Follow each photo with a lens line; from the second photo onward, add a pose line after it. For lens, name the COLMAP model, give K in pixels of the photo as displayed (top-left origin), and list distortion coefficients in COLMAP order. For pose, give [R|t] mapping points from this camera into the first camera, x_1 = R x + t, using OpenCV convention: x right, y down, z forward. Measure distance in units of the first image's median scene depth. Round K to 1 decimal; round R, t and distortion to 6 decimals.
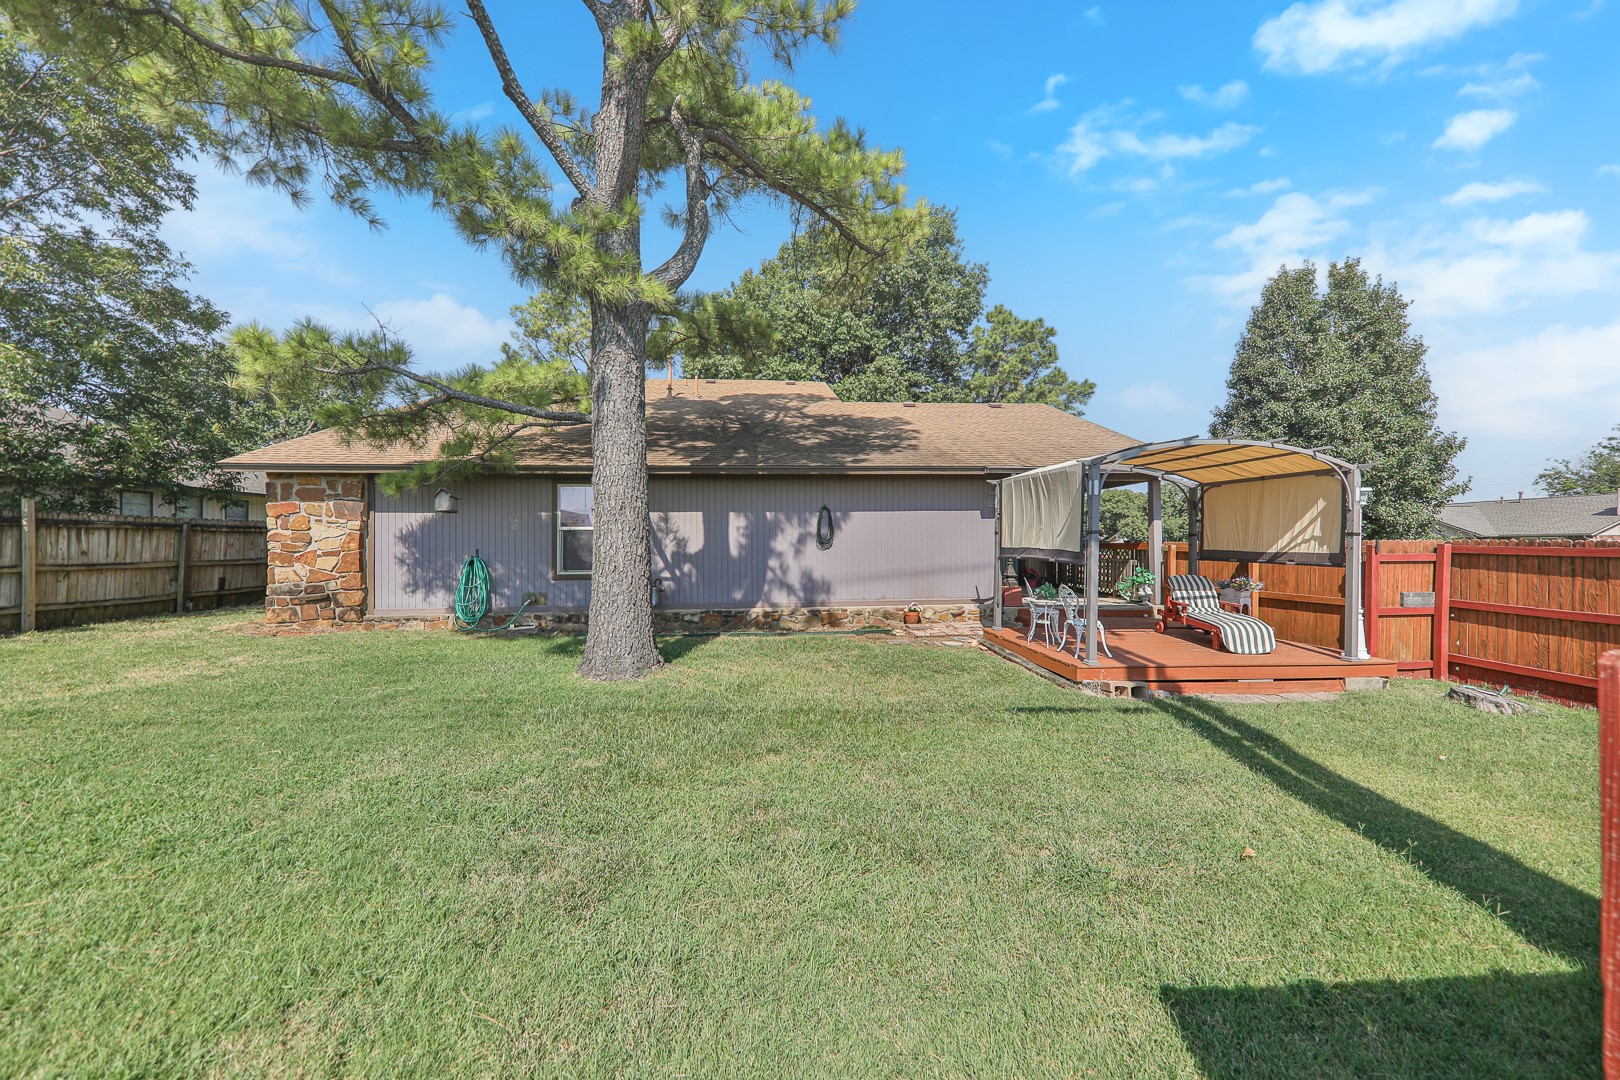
lens RADIAL K [[591.8, 0, 810.0], [0, 591.8, 540.0], [0, 0, 1]] dist [0.010741, -0.000023]
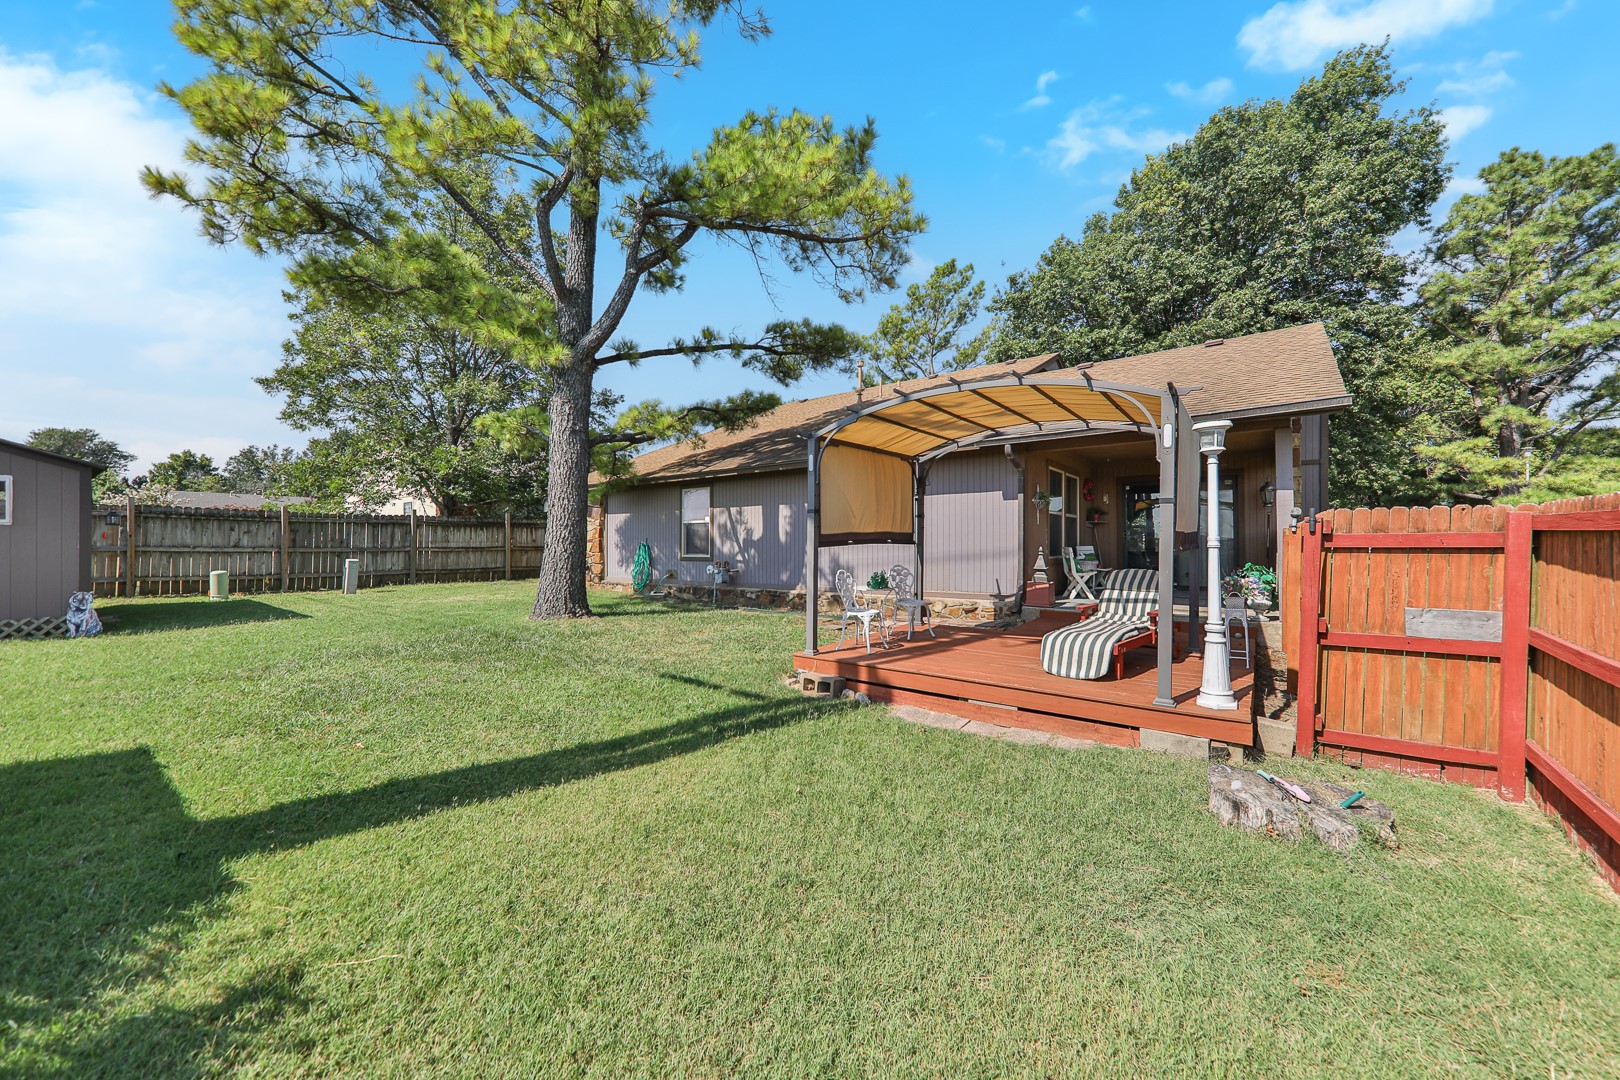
lens RADIAL K [[600.1, 0, 811.9], [0, 600.1, 536.2], [0, 0, 1]] dist [-0.001373, -0.000152]
pose [[0.734702, -0.007795, -0.678345, 0.718190], [0.001963, 0.999954, -0.009365, 0.027407], [0.678387, 0.005548, 0.734684, 0.217405]]
